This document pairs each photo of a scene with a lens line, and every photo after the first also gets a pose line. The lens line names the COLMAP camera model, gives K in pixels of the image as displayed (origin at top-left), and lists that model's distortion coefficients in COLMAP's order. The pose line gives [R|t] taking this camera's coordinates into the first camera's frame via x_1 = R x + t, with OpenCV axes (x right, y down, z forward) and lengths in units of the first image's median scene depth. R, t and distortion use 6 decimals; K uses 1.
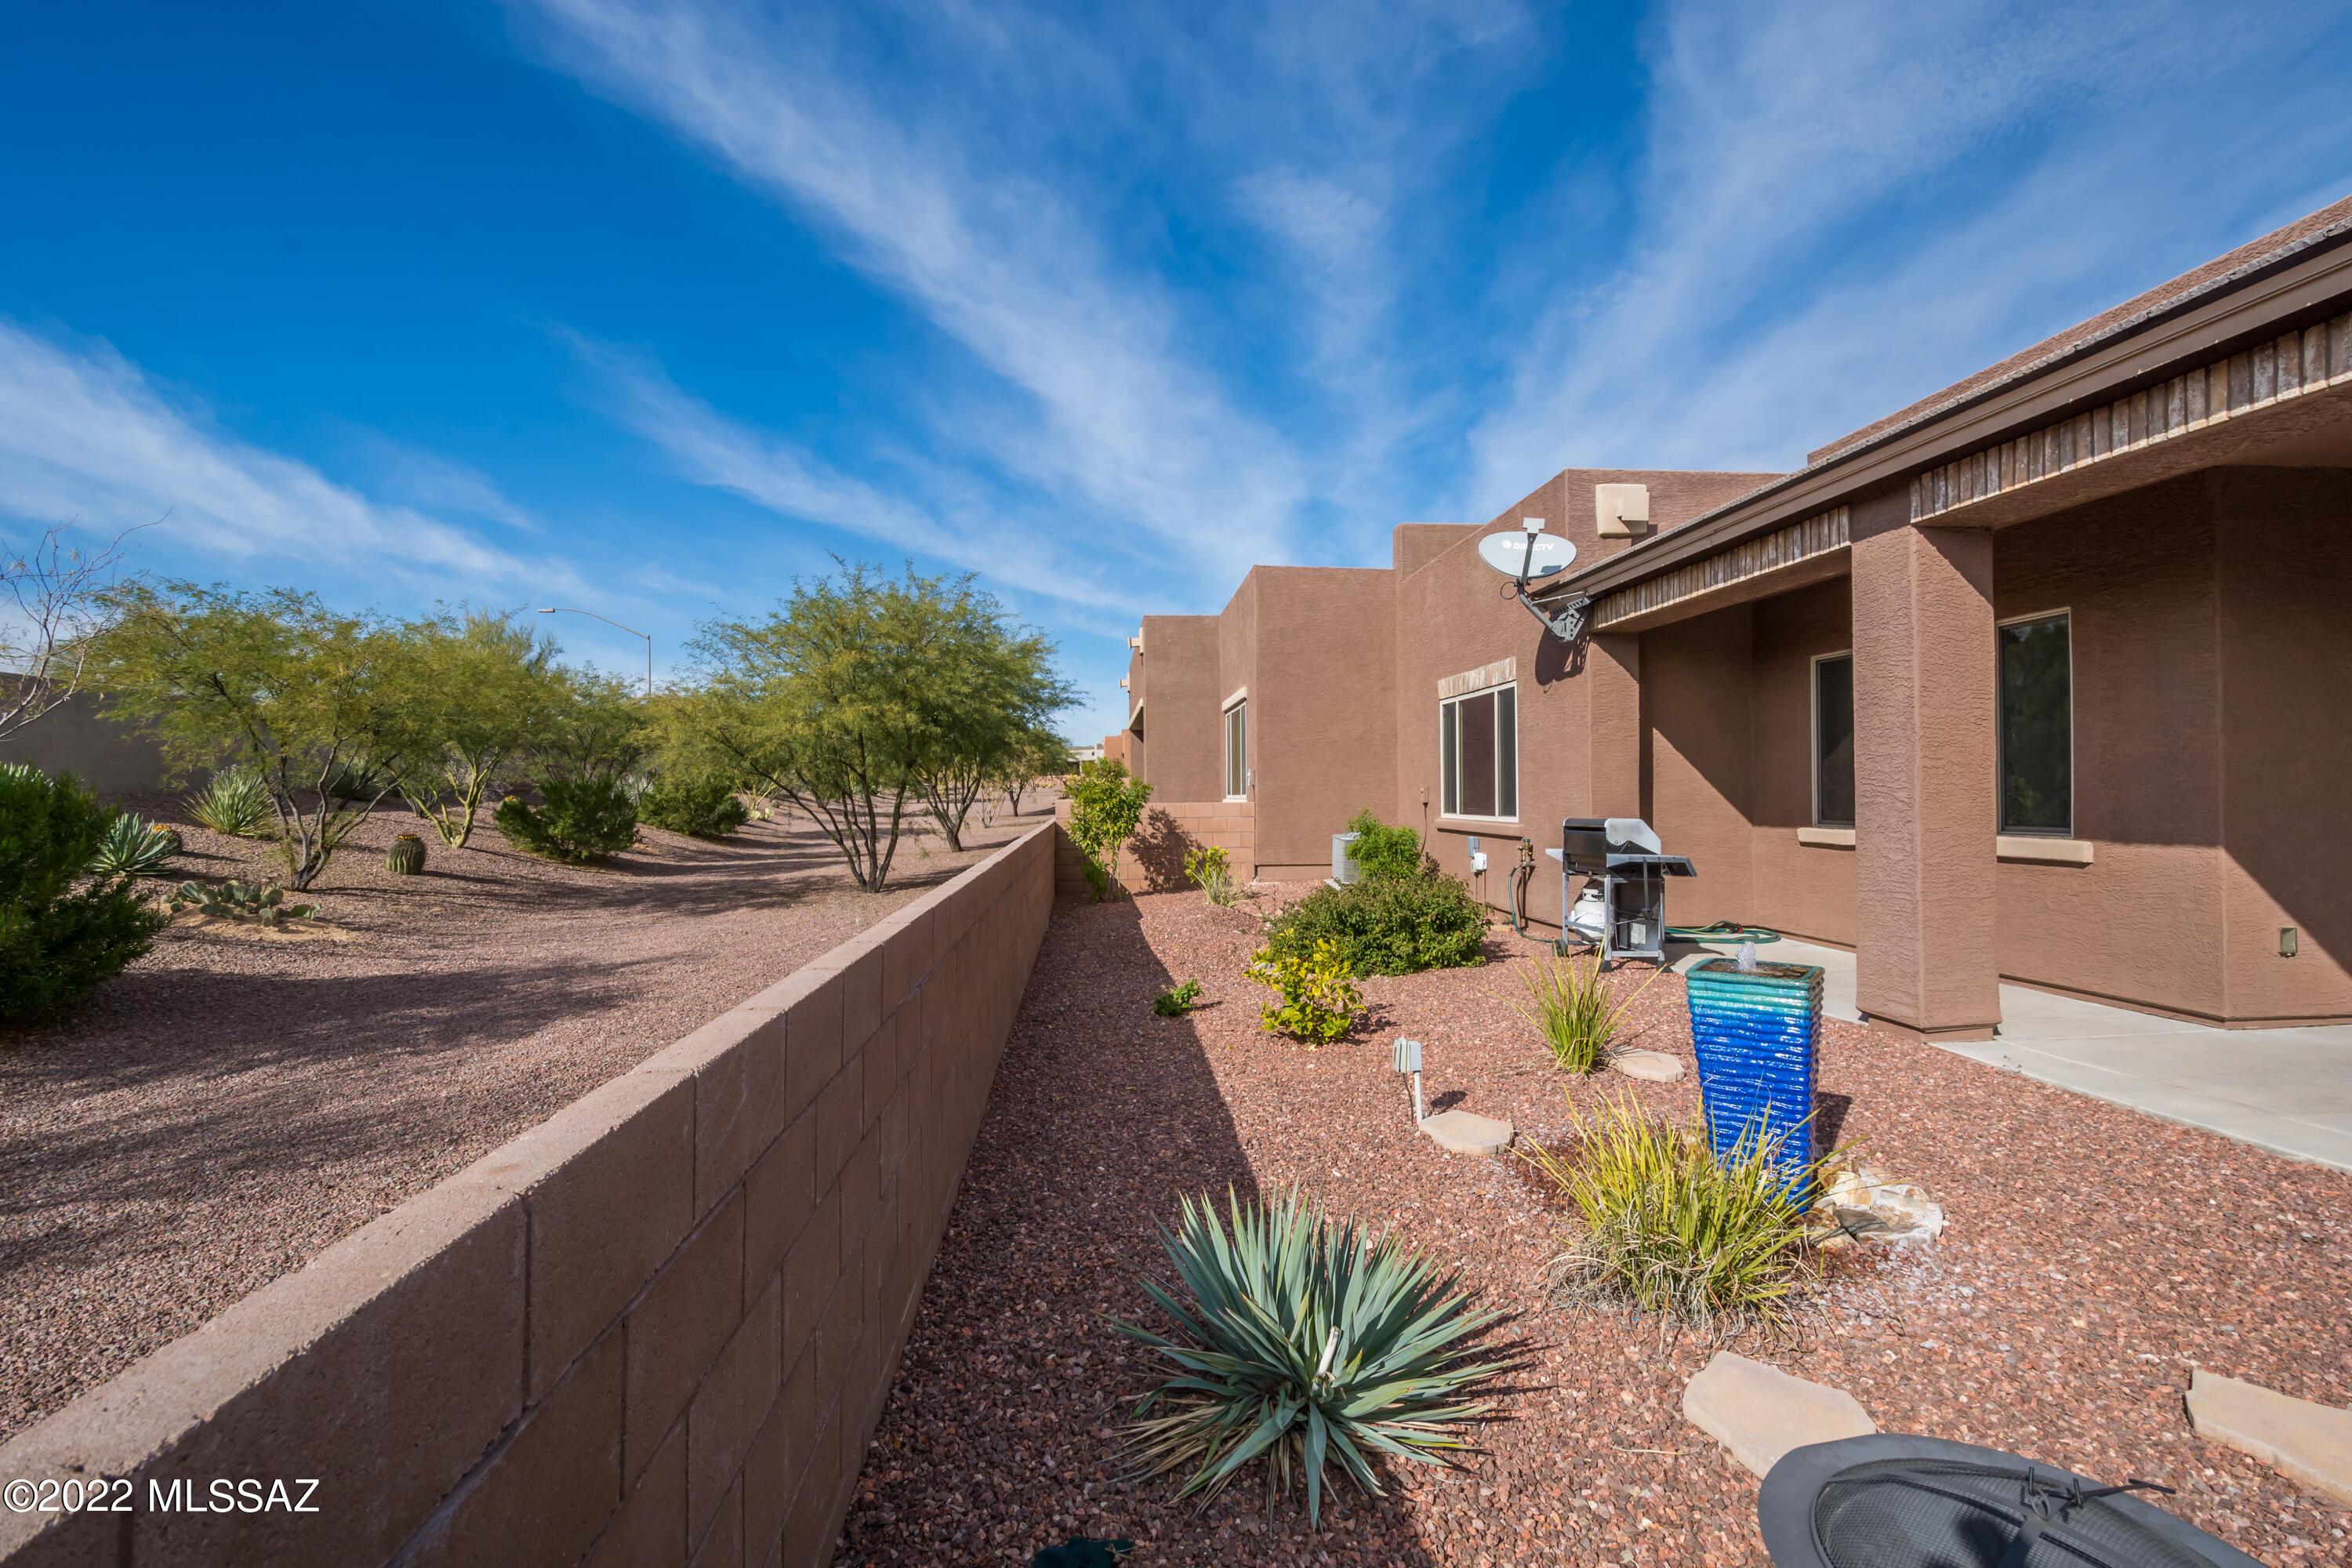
lens RADIAL K [[1047.9, 0, 1176.9], [0, 1047.9, 768.8], [0, 0, 1]] dist [0.003617, 0.000257]
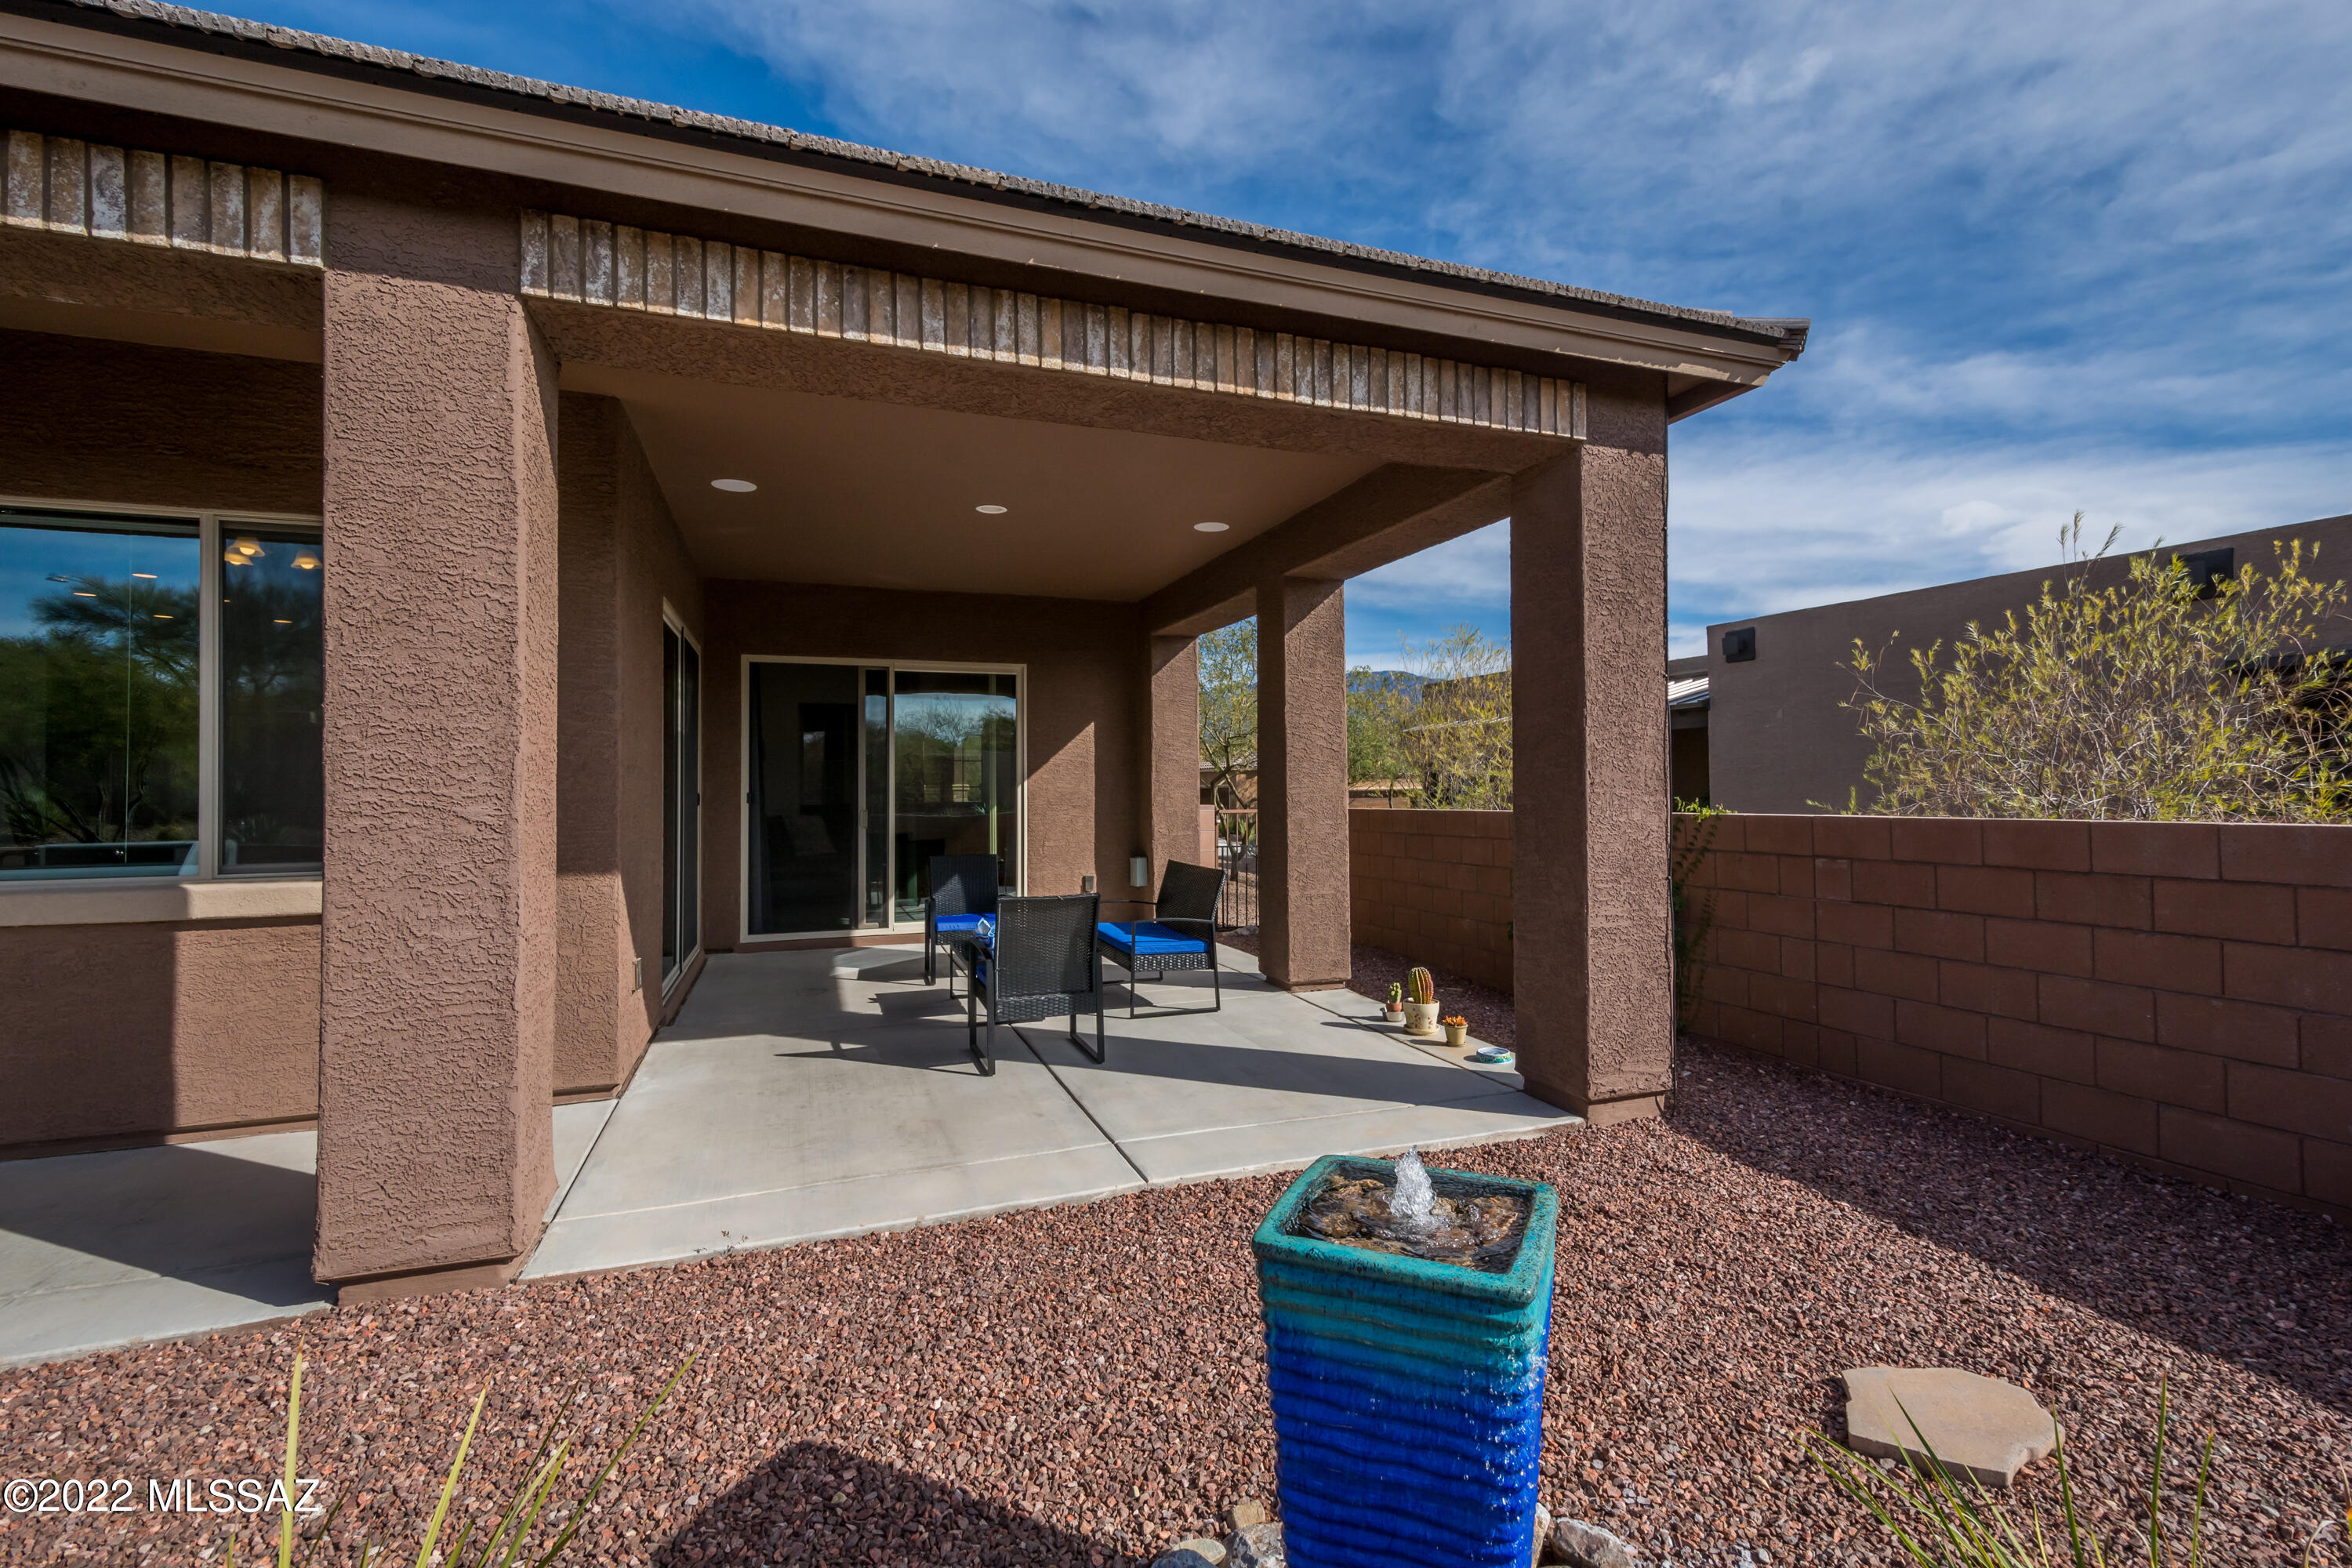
lens RADIAL K [[1047.9, 0, 1176.9], [0, 1047.9, 768.8], [0, 0, 1]] dist [0.003617, 0.000257]
pose [[-0.258336, 0.036631, 0.965360, 0.127224], [-0.019726, 0.998872, -0.043182, 0.027350], [-0.965854, -0.030199, -0.257322, 0.943720]]
